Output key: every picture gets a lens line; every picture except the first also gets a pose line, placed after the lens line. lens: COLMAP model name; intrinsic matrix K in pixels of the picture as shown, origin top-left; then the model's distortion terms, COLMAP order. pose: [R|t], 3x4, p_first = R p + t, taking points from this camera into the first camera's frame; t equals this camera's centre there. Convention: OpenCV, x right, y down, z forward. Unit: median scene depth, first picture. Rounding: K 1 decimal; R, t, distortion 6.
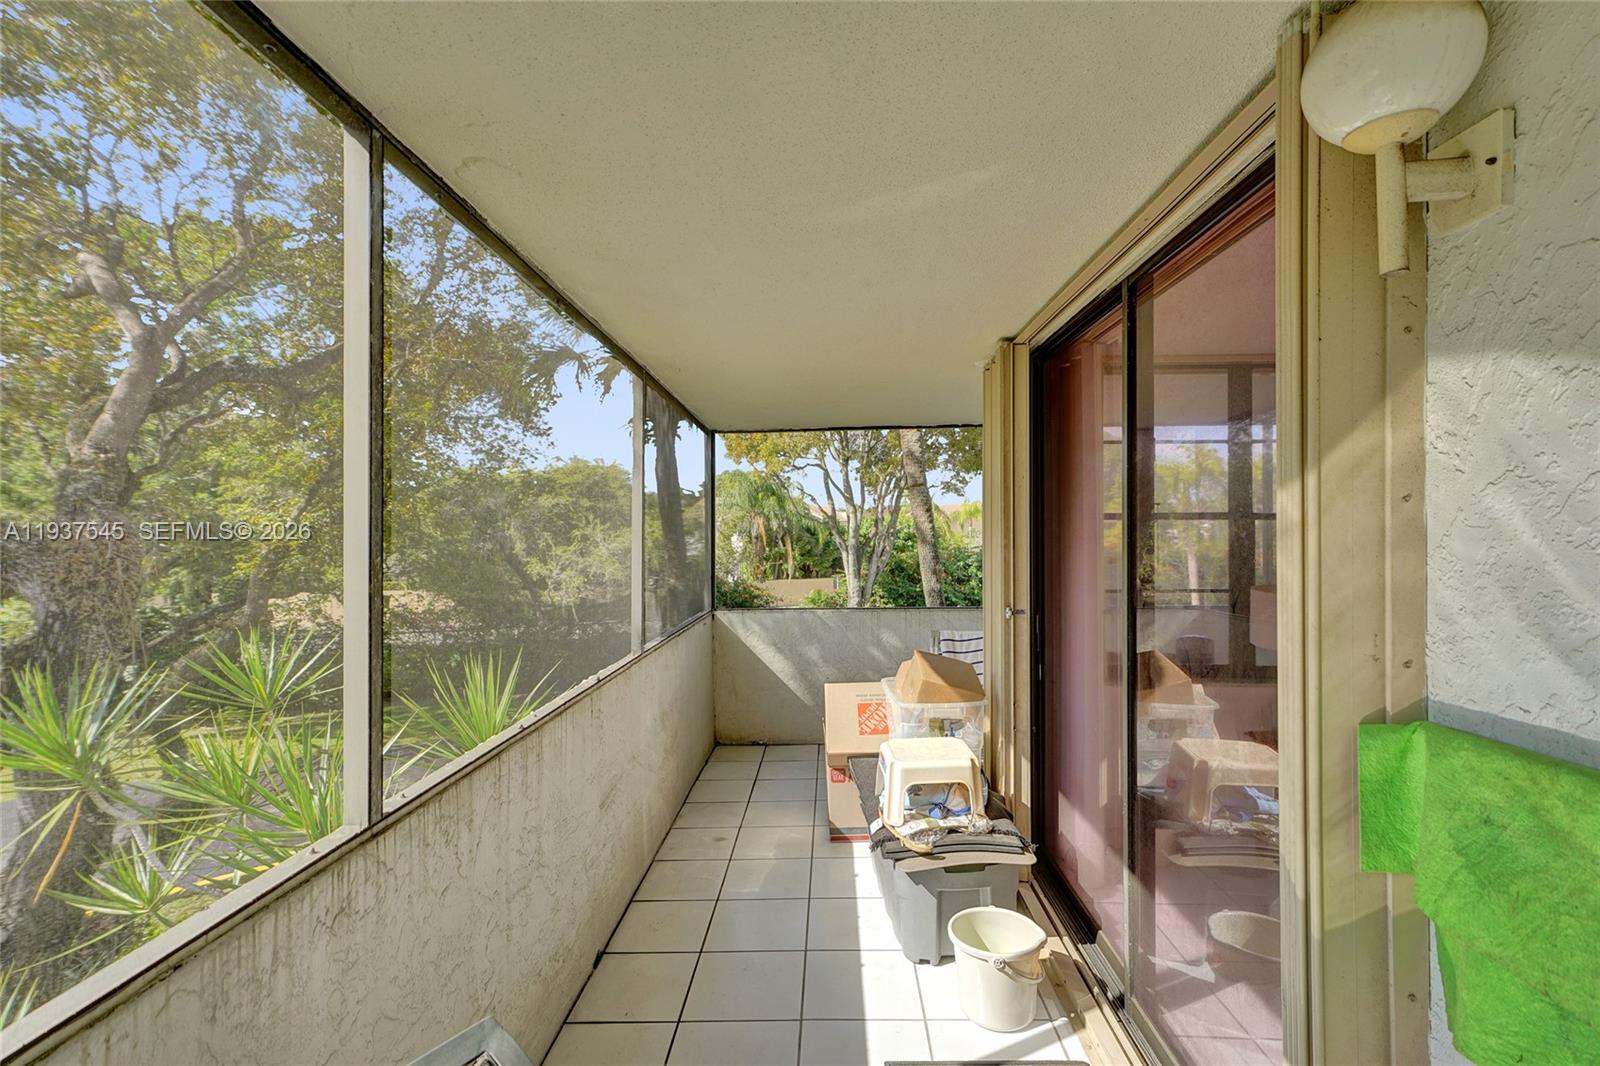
lens RADIAL K [[738.0, 0, 801.5], [0, 738.0, 530.2], [0, 0, 1]] dist [0.017287, 0.001031]
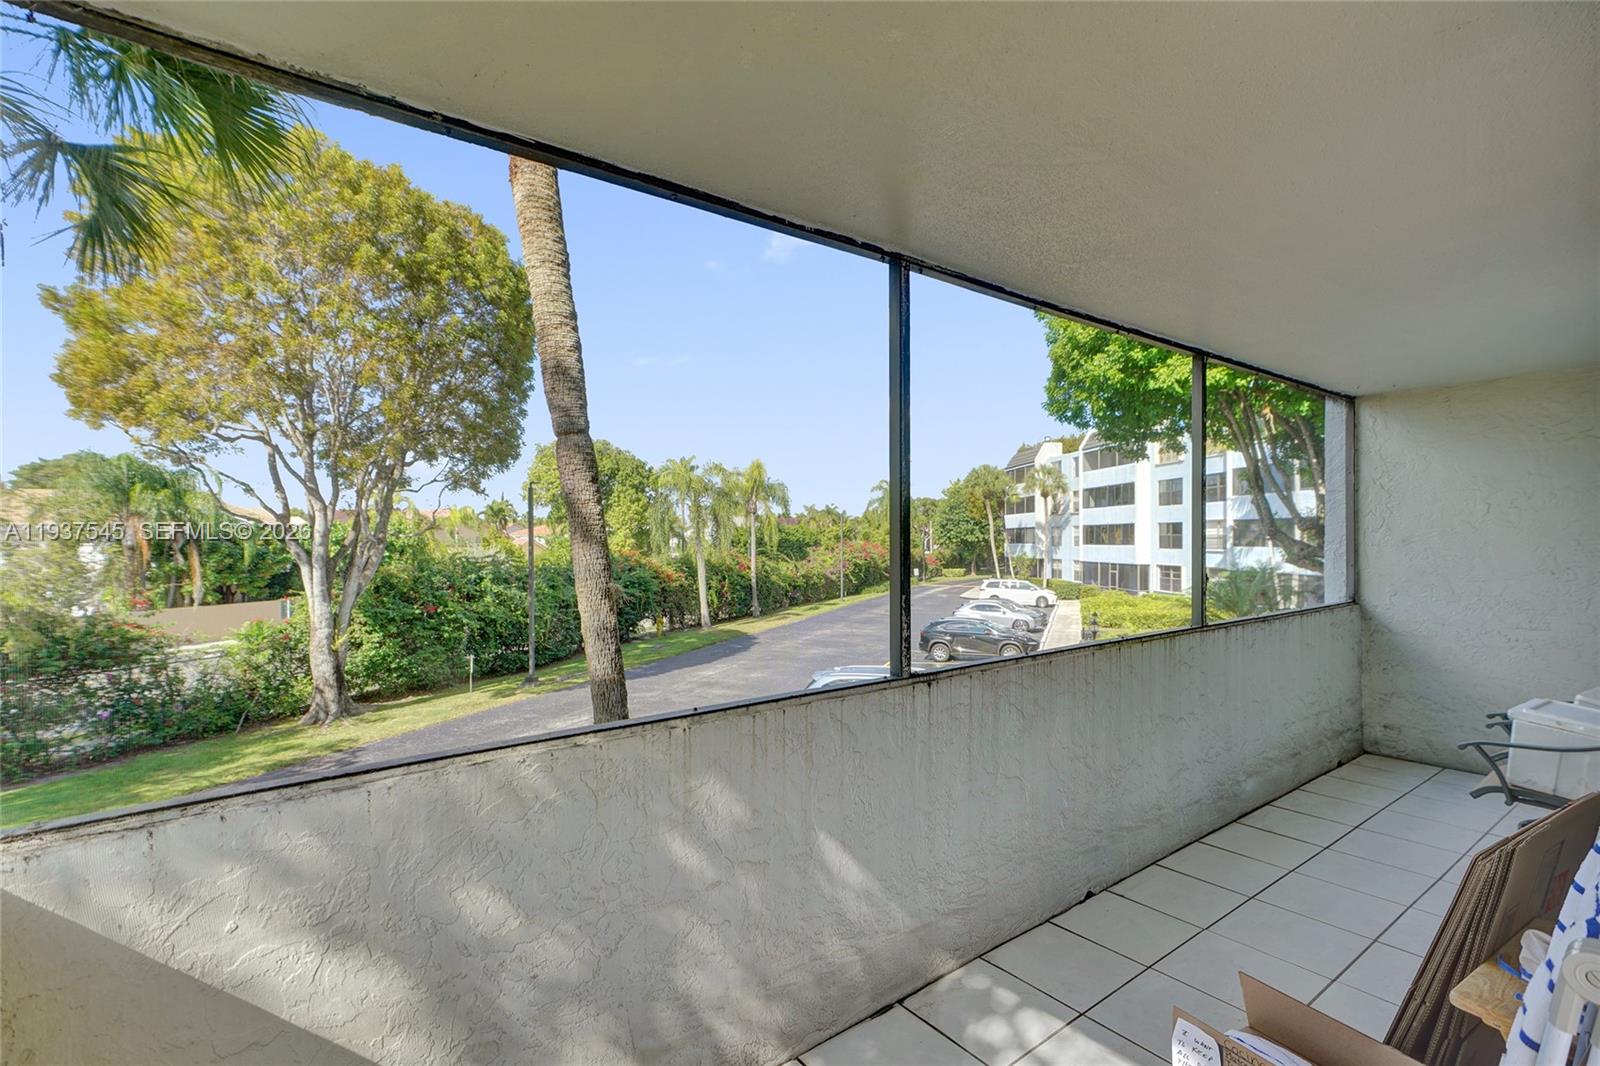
lens RADIAL K [[738.0, 0, 802.4], [0, 738.0, 536.3], [0, 0, 1]] dist [0.017287, 0.001031]
pose [[0.782912, 0.002088, 0.622129, -0.011464], [0.000798, 0.999990, -0.004361, 0.004314], [-0.622132, 0.003910, 0.782902, 0.124088]]
